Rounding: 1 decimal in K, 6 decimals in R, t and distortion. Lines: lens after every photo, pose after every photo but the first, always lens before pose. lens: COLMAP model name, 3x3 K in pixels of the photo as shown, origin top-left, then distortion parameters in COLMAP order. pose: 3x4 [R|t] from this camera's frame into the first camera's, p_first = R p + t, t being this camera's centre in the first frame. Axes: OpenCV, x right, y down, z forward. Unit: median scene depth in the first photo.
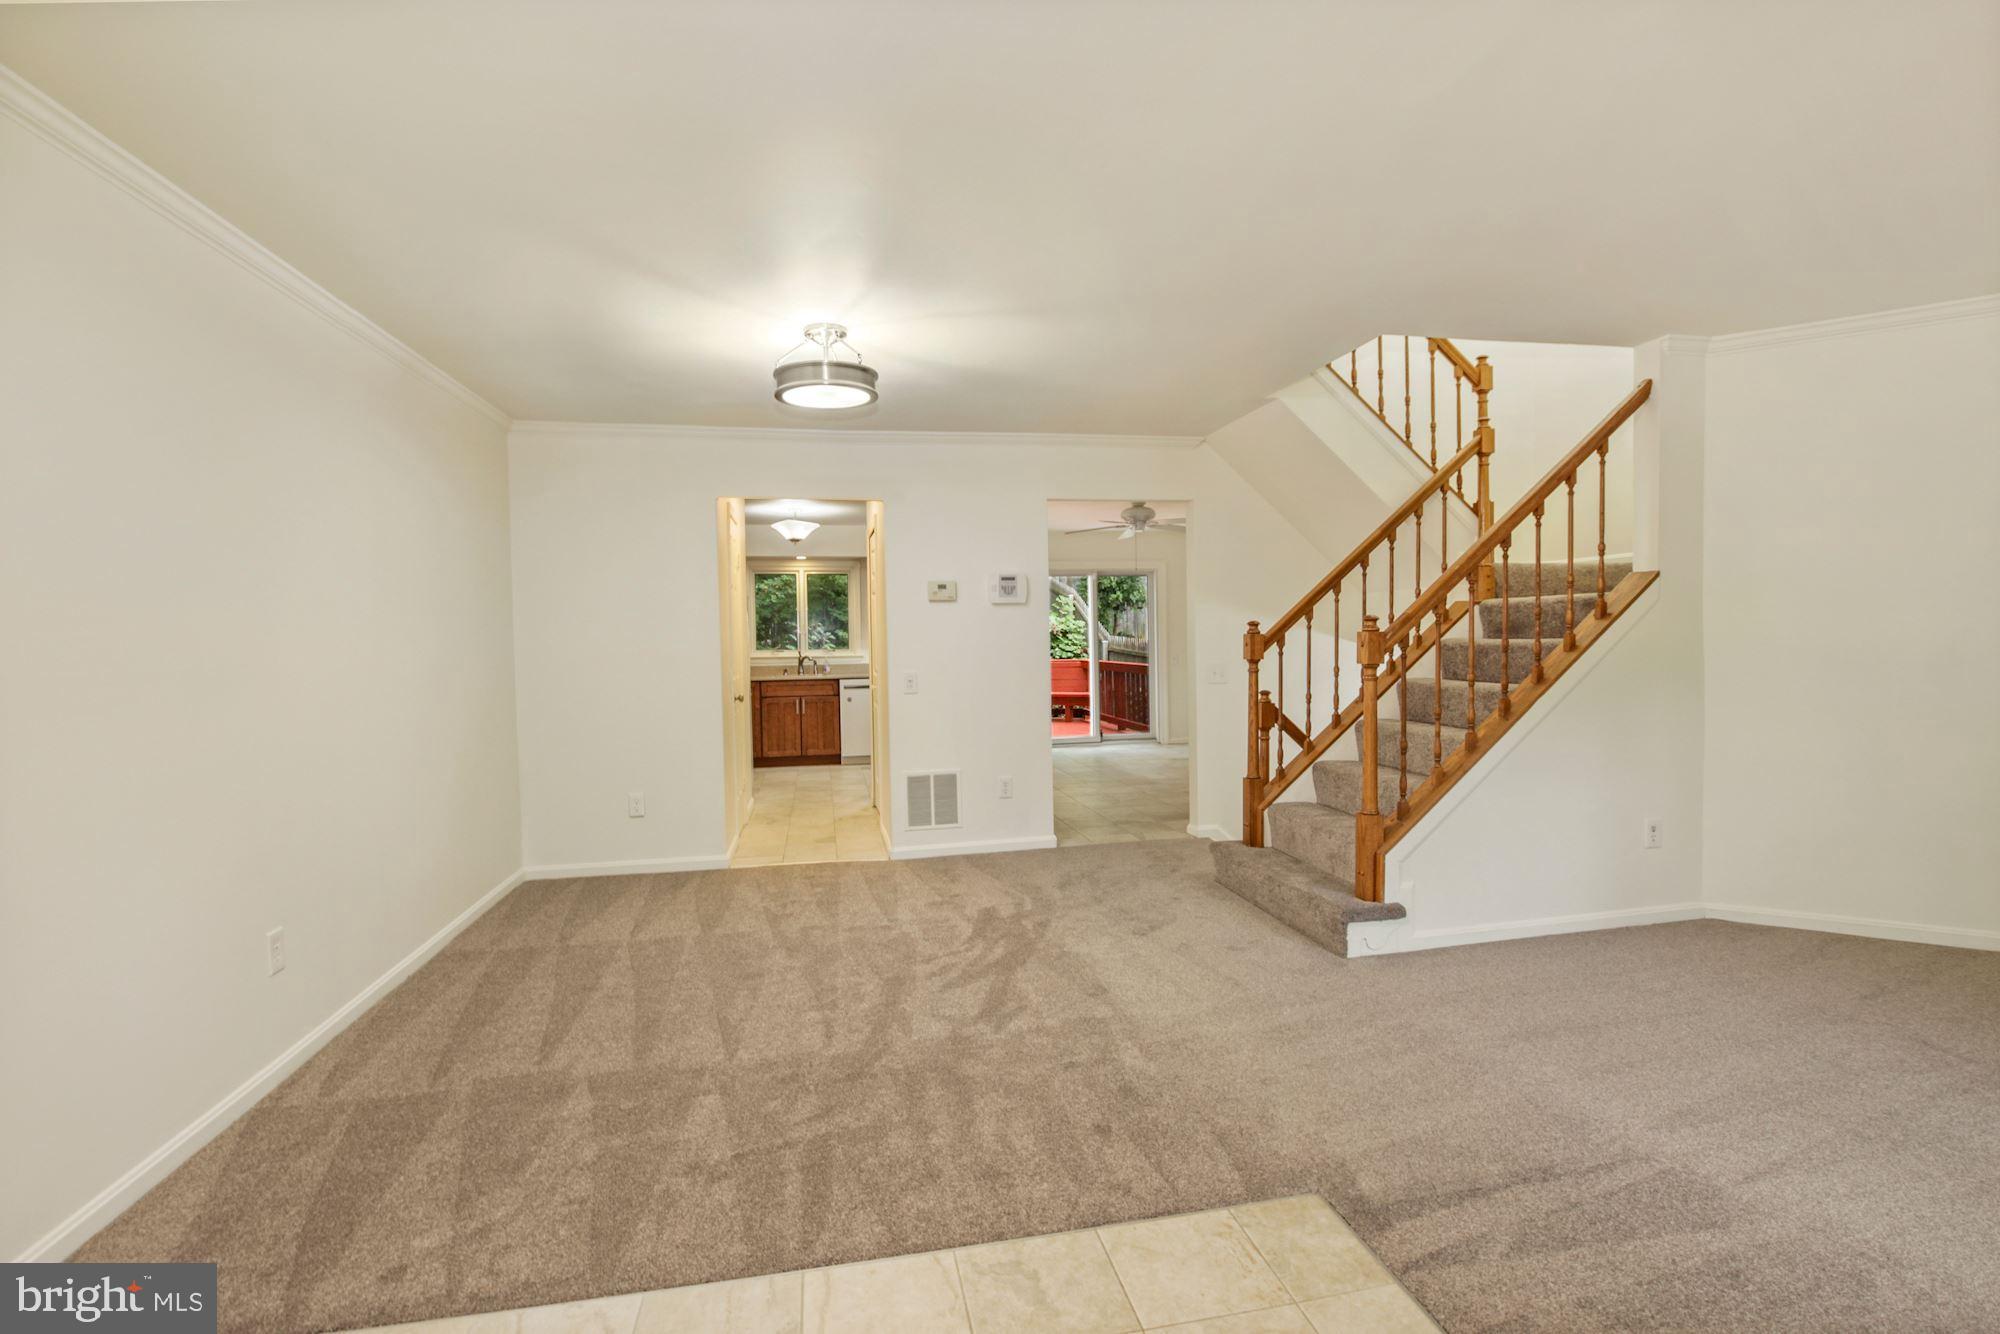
lens RADIAL K [[936.5, 0, 1004.9], [0, 936.5, 670.6], [0, 0, 1]] dist [-0.009830, 0.000178]
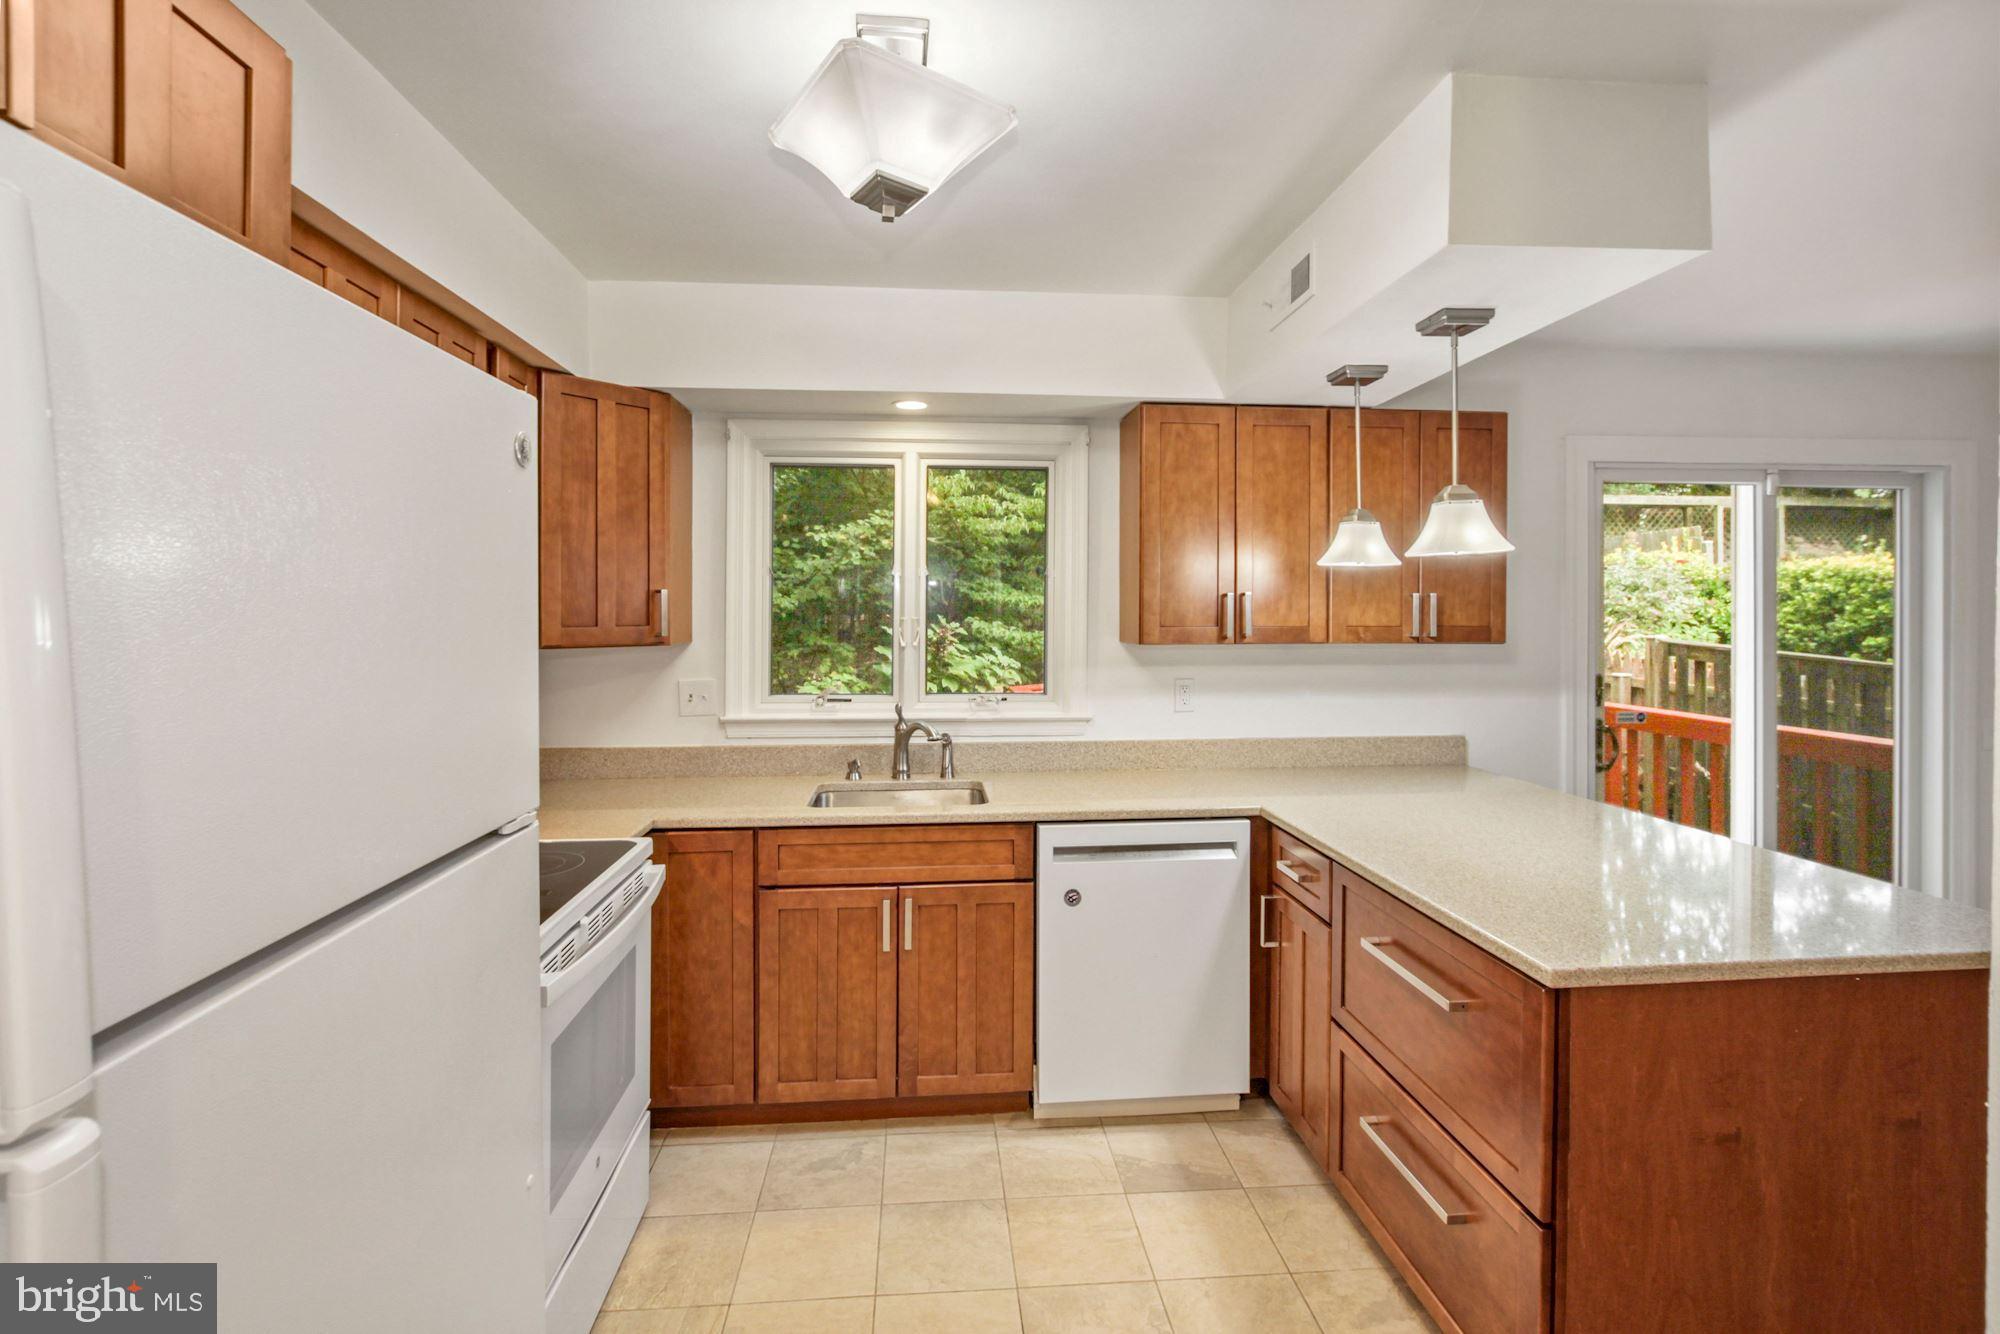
lens RADIAL K [[936.5, 0, 1008.9], [0, 936.5, 615.0], [0, 0, 1]] dist [-0.009830, 0.000178]
pose [[0.994841, 0.017233, -0.099970, -0.157692], [-0.020450, 0.999303, -0.031242, -0.042958], [0.099362, 0.033125, 0.994500, 0.717942]]
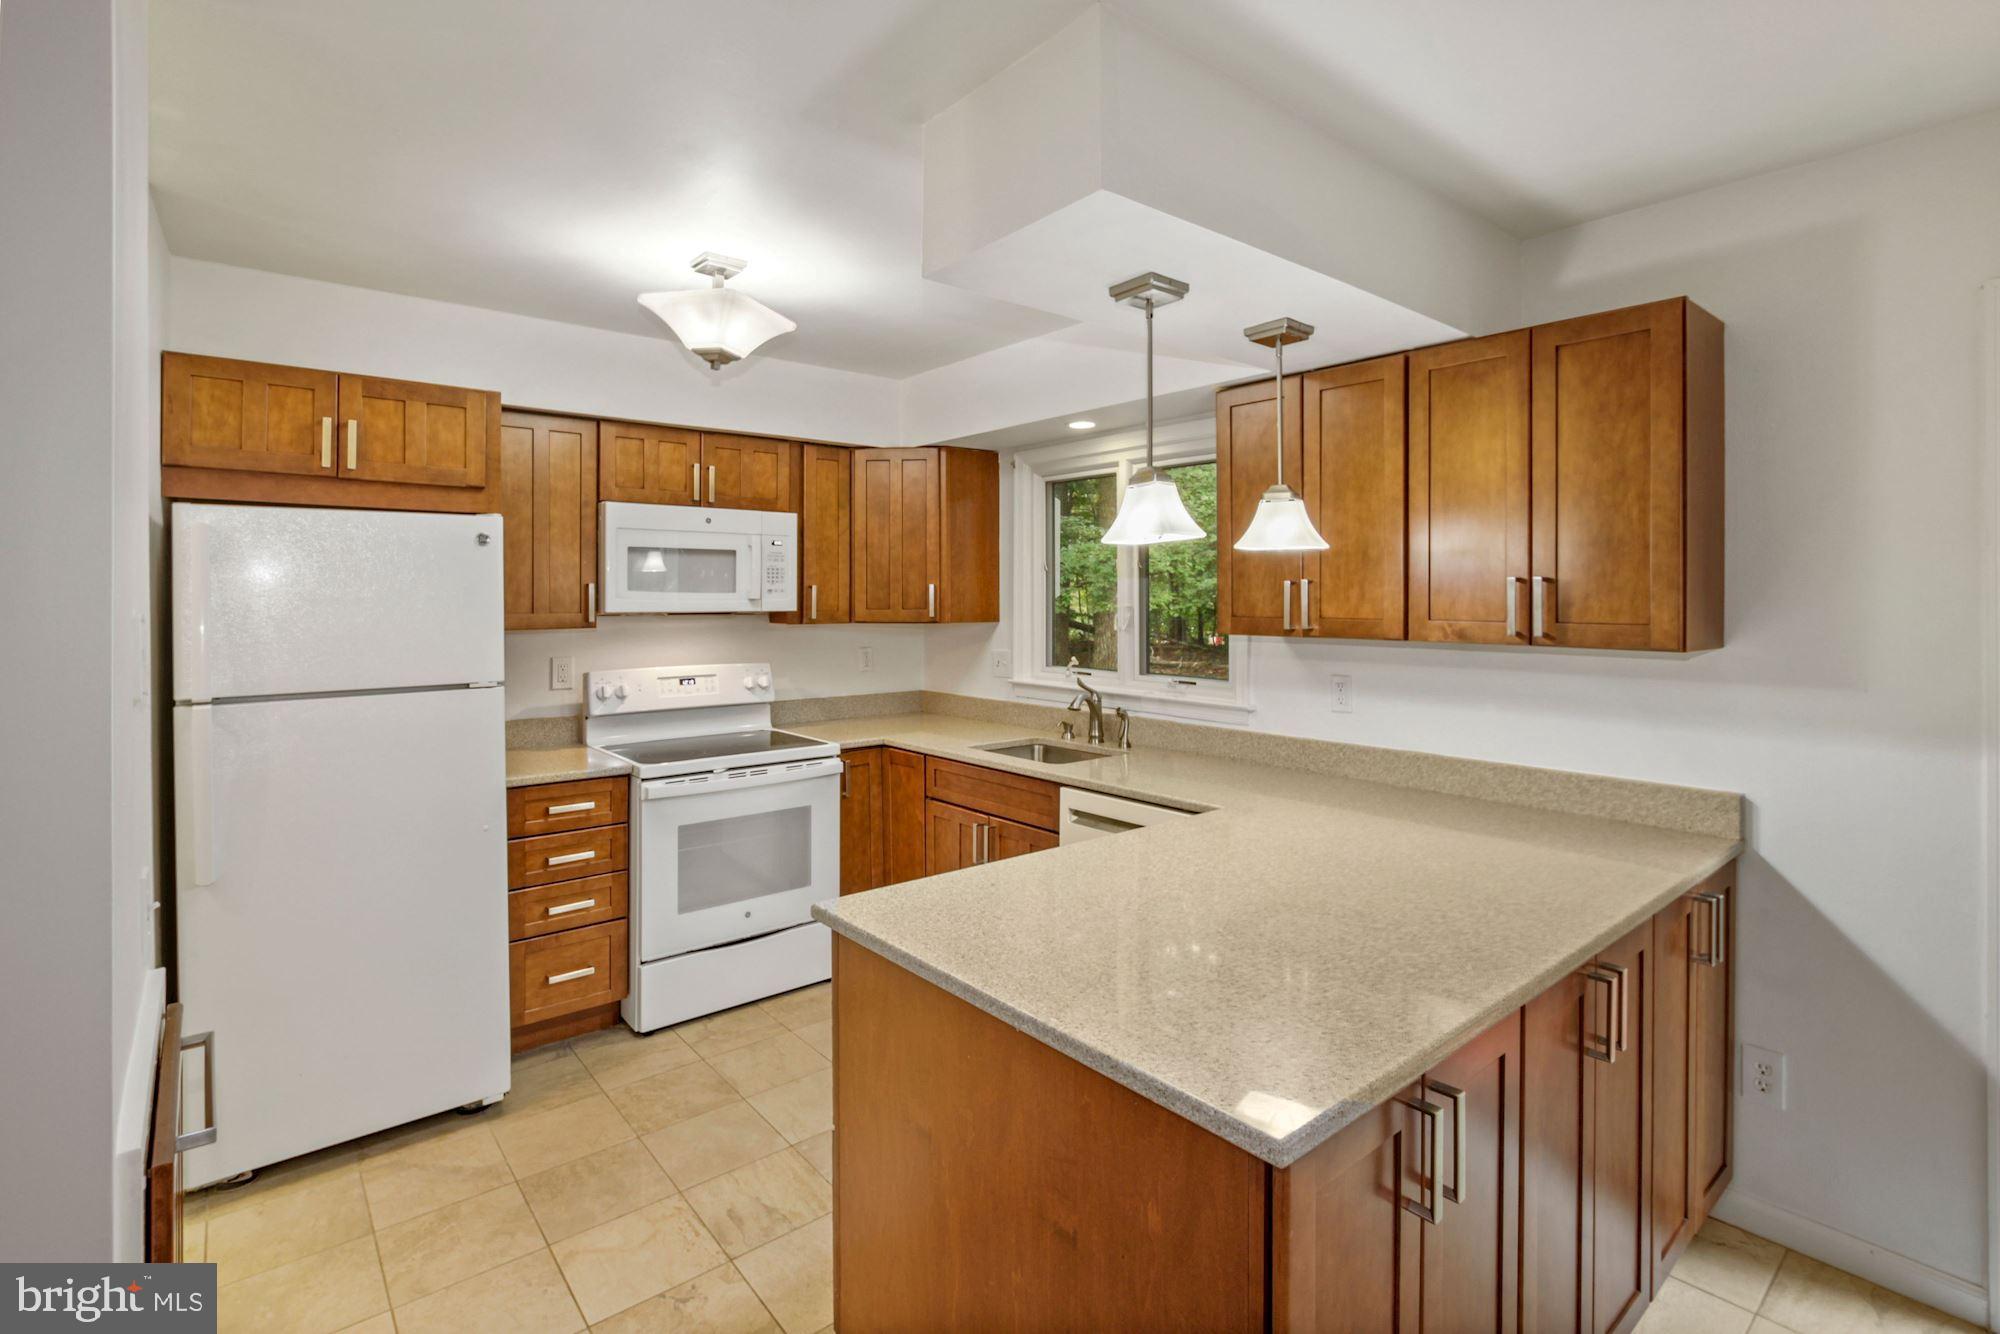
lens RADIAL K [[936.5, 0, 990.0], [0, 936.5, 582.2], [0, 0, 1]] dist [-0.009830, 0.000178]
pose [[0.486664, 0.003600, -0.873582, 0.087782], [-0.040883, 0.998990, -0.018659, -0.051928], [0.872632, 0.044795, 0.486320, 0.817152]]
